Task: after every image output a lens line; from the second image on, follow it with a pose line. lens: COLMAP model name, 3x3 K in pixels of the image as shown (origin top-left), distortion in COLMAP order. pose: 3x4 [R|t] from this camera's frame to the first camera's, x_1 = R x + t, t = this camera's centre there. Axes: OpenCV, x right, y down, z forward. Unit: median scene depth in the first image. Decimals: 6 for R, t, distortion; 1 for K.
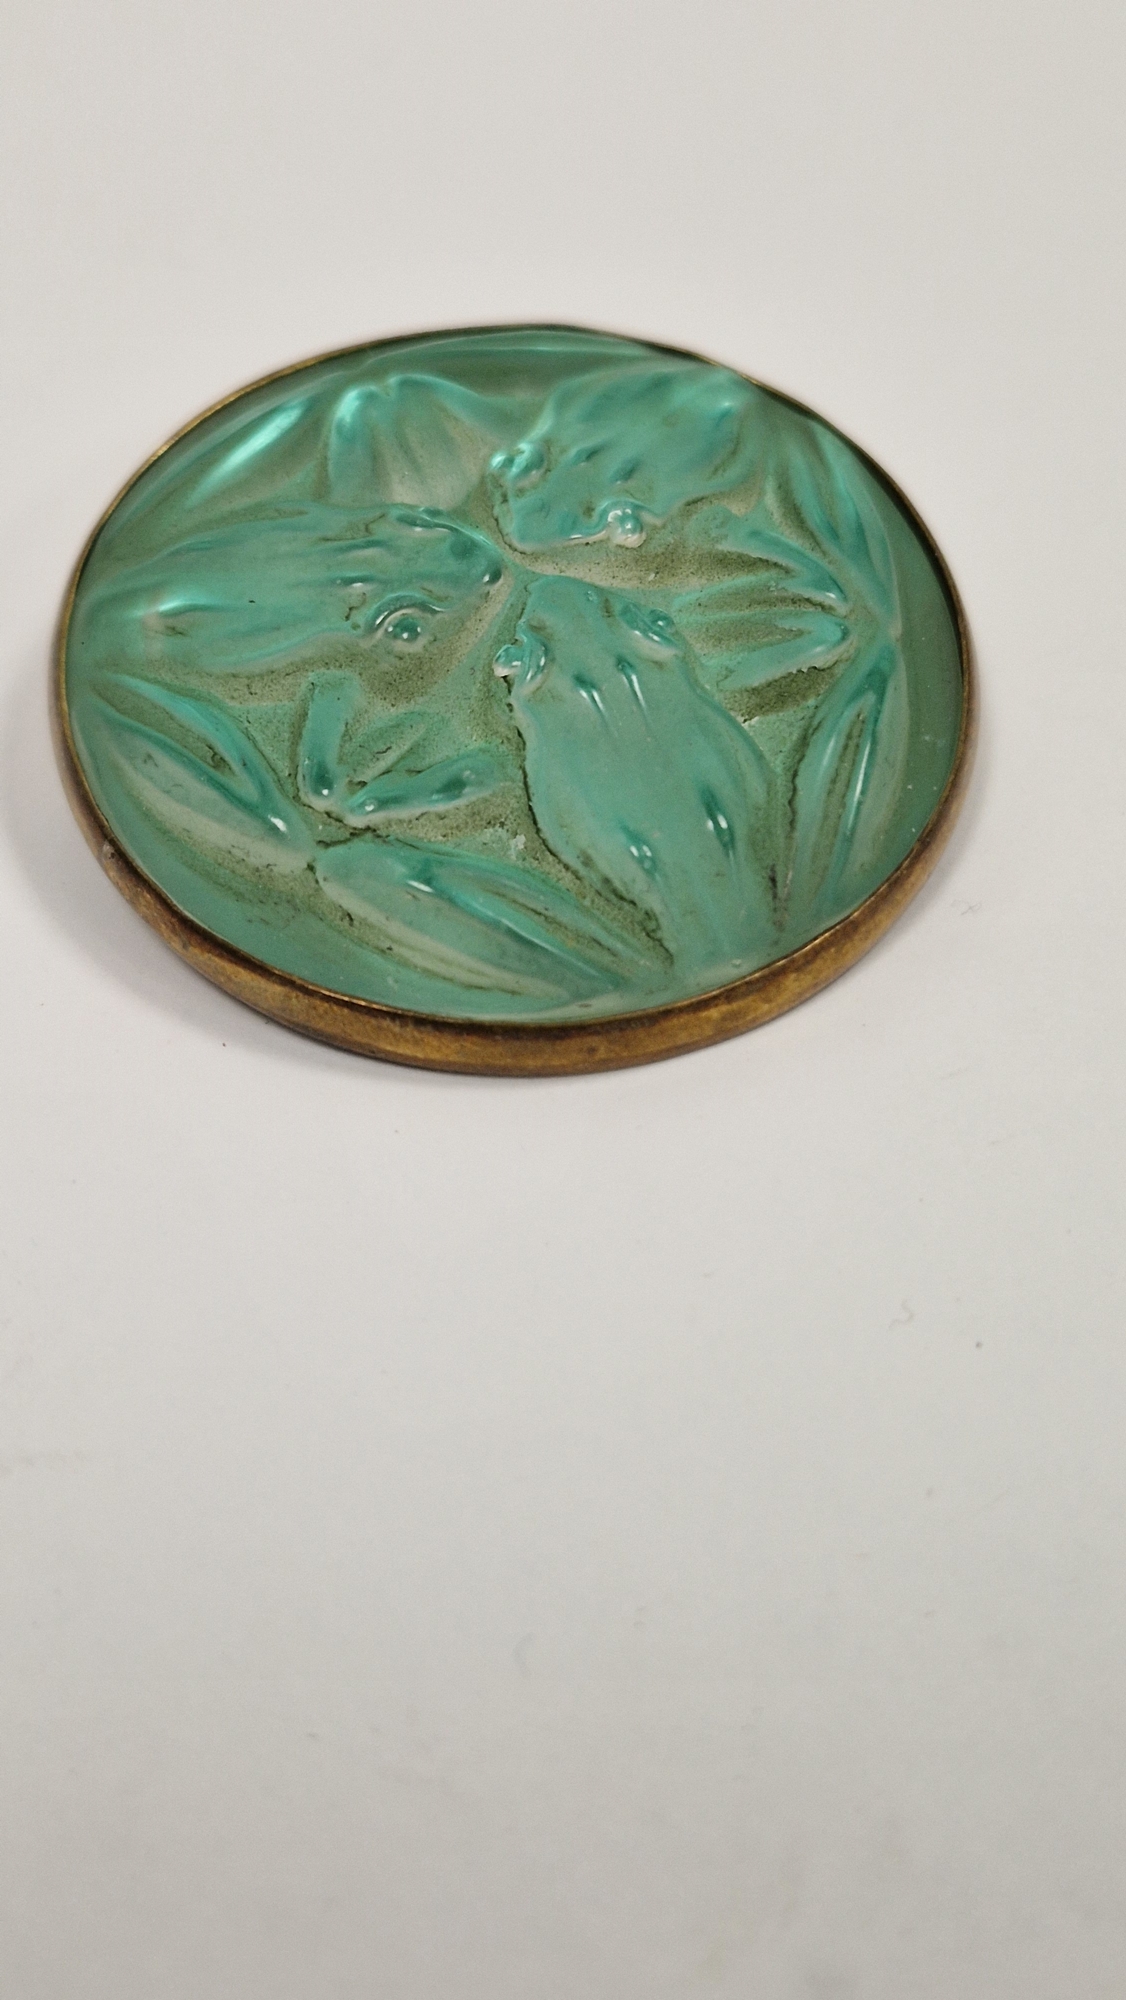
lens RADIAL K [[2716.1, 0, 547.0], [0, 2716.1, 1003.0], [0, 0, 1]] dist [0.093711, 0.000000]
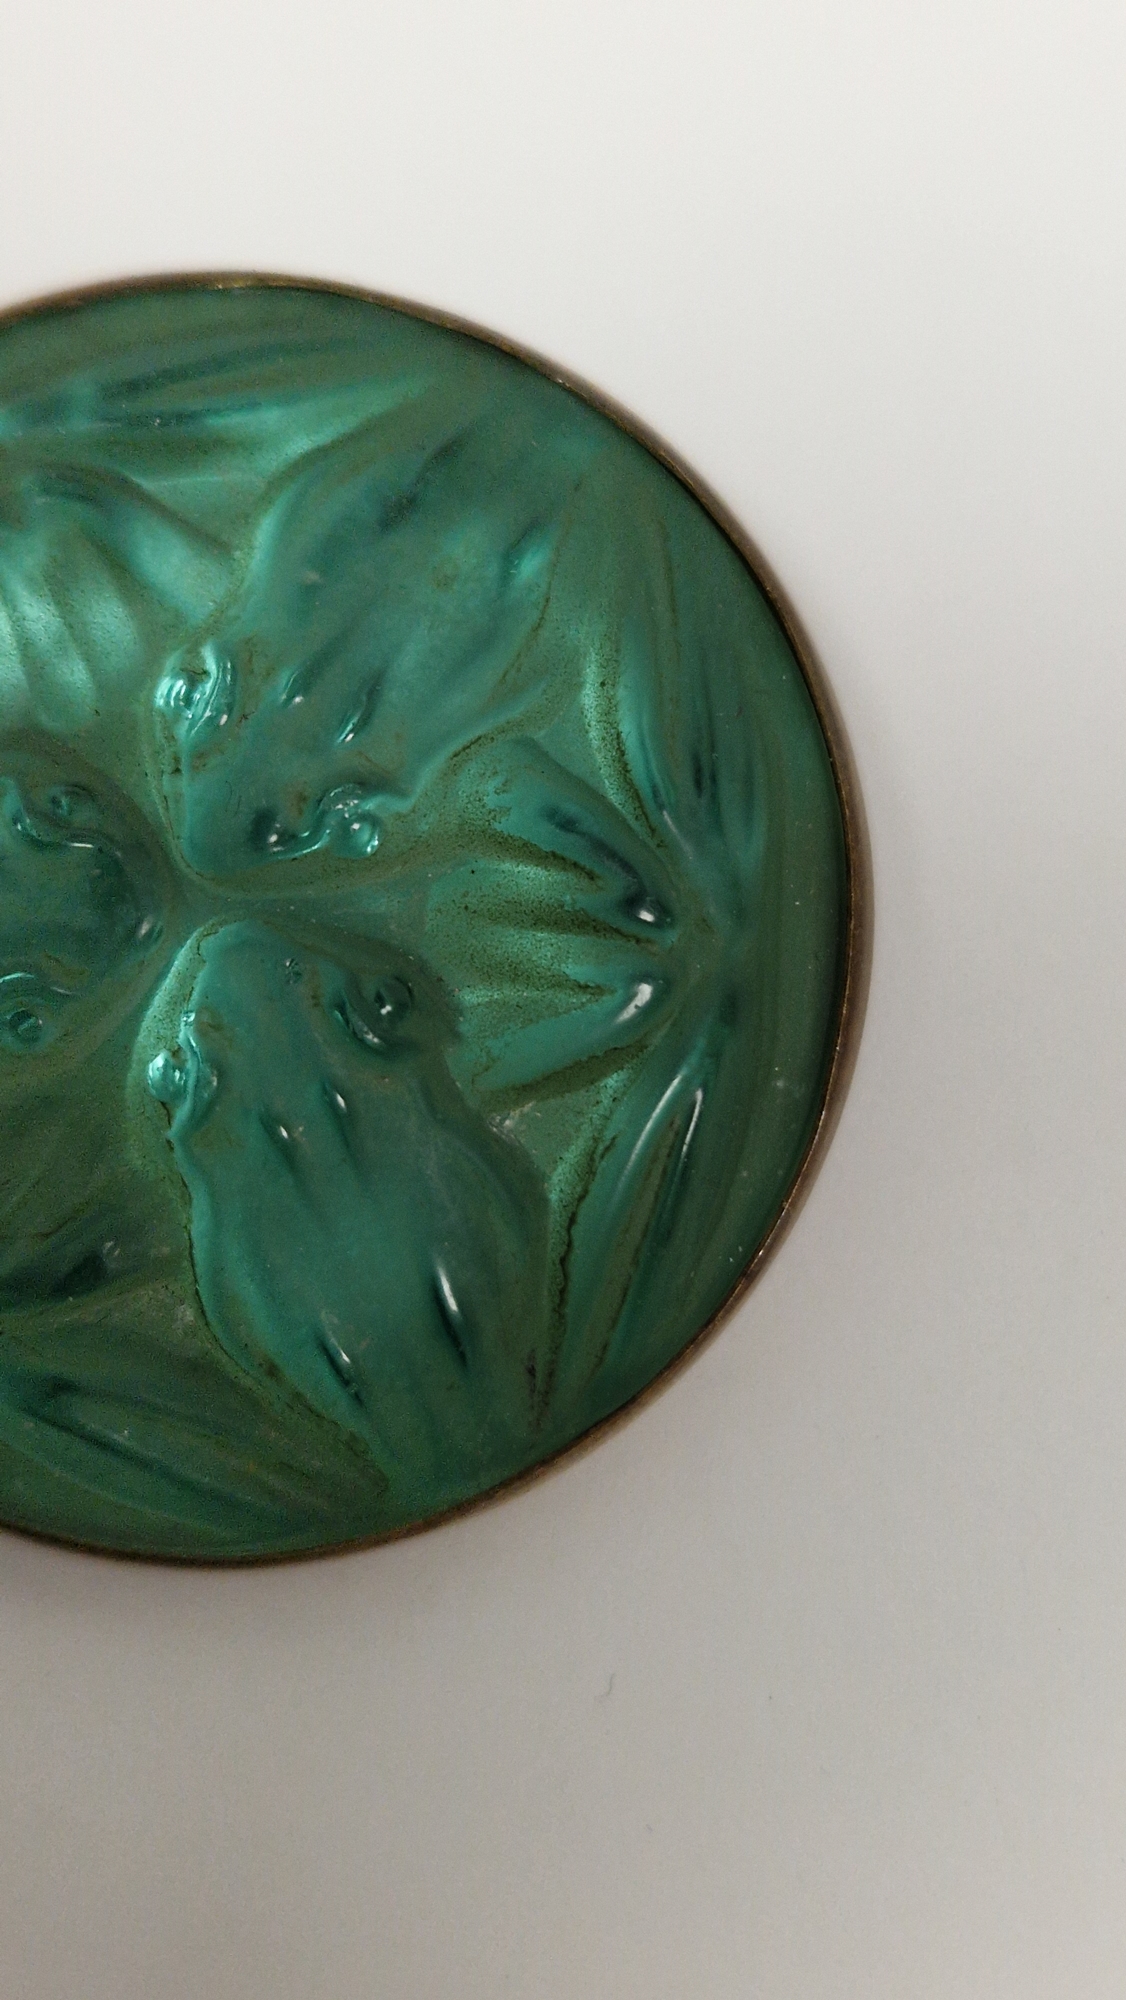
lens RADIAL K [[2716.1, 0, 523.6], [0, 2716.1, 989.2], [0, 0, 1]] dist [0.093711, 0.000000]
pose [[0.997611, 0.049744, -0.047944, 0.111206], [-0.017654, 0.854469, 0.519202, -0.516735], [0.066794, -0.517115, 0.853306, 0.421978]]
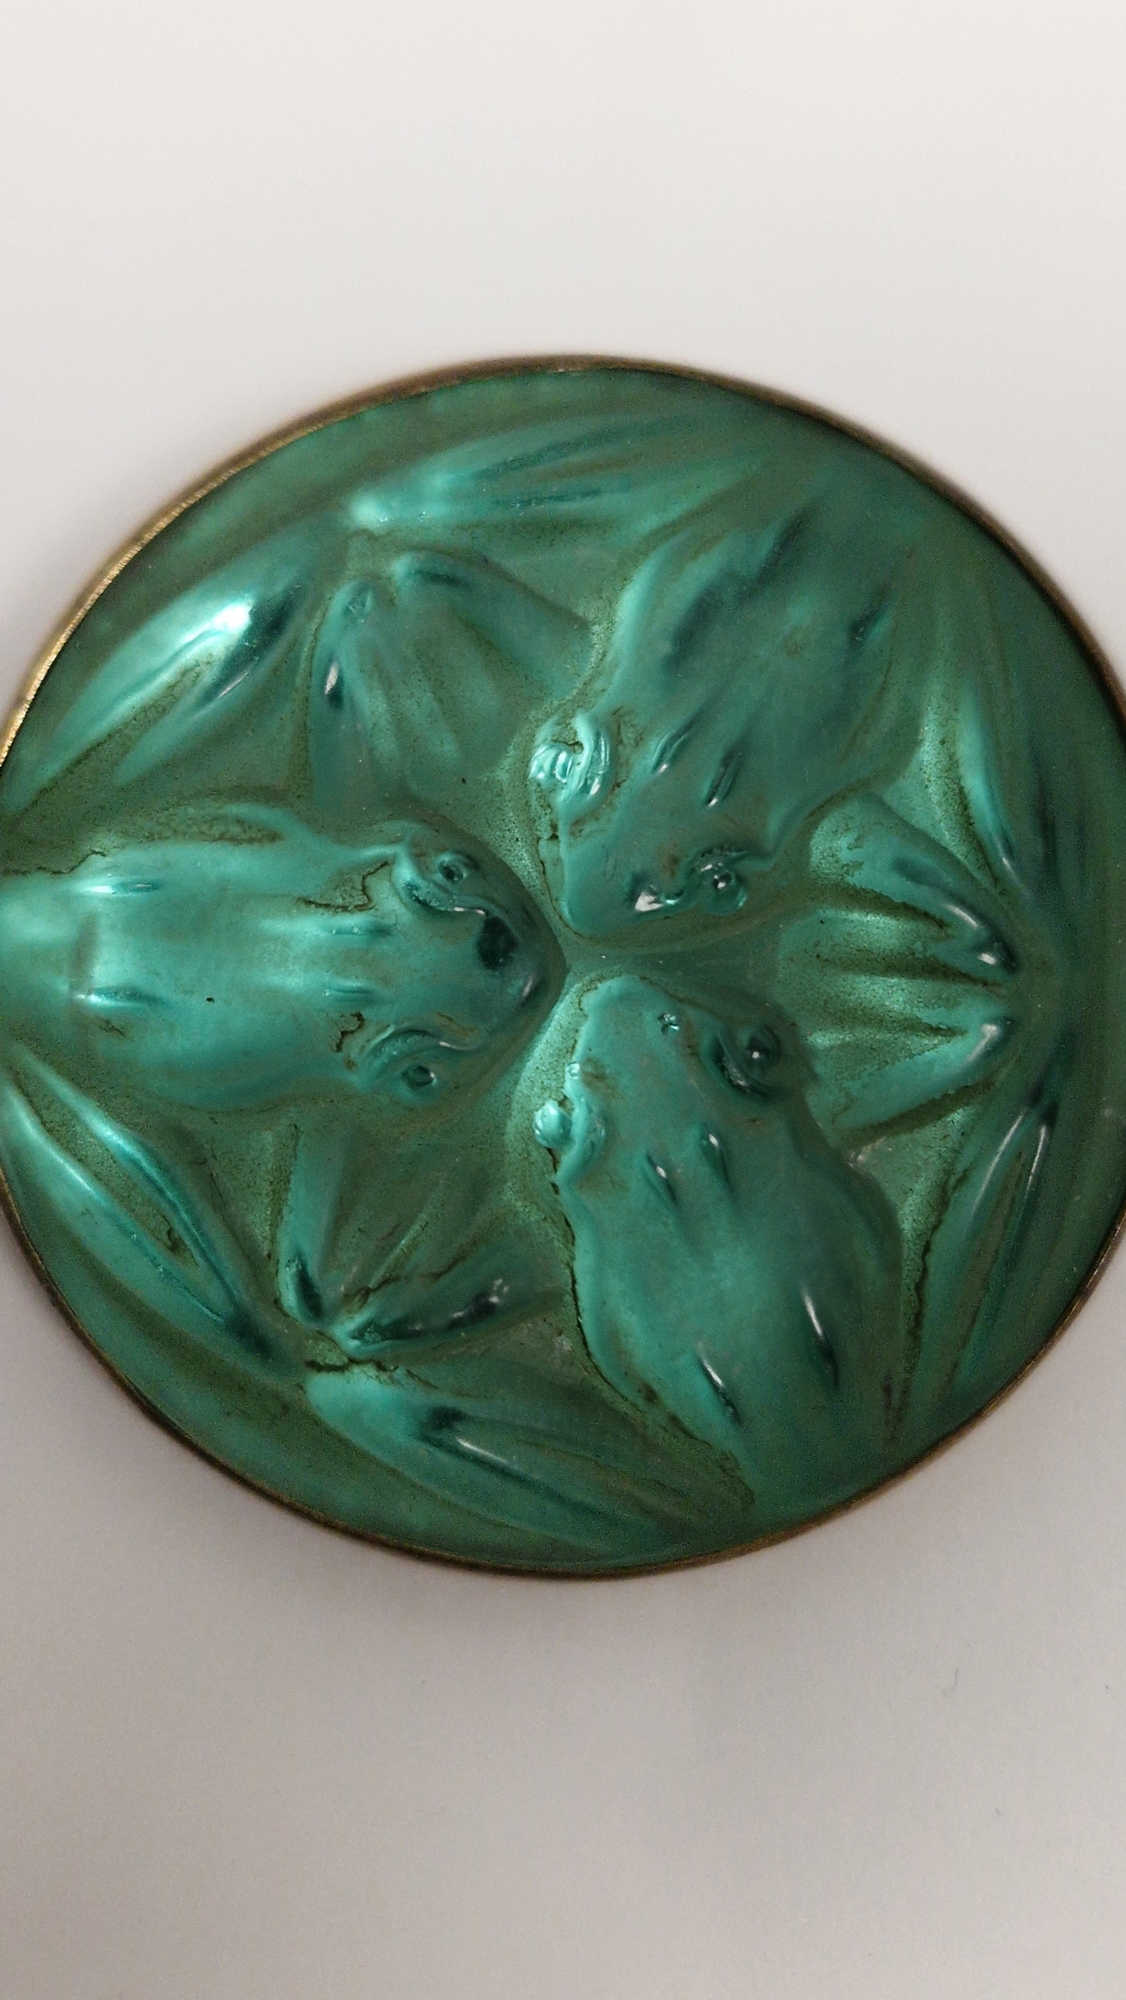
lens RADIAL K [[2716.1, 0, 560.7], [0, 2716.1, 1002.7], [0, 0, 1]] dist [0.093711, 0.000000]
pose [[0.999251, 0.026257, -0.028443, 0.008113], [-0.006904, 0.843887, 0.536476, -0.560686], [0.038088, -0.535878, 0.843436, 0.391194]]
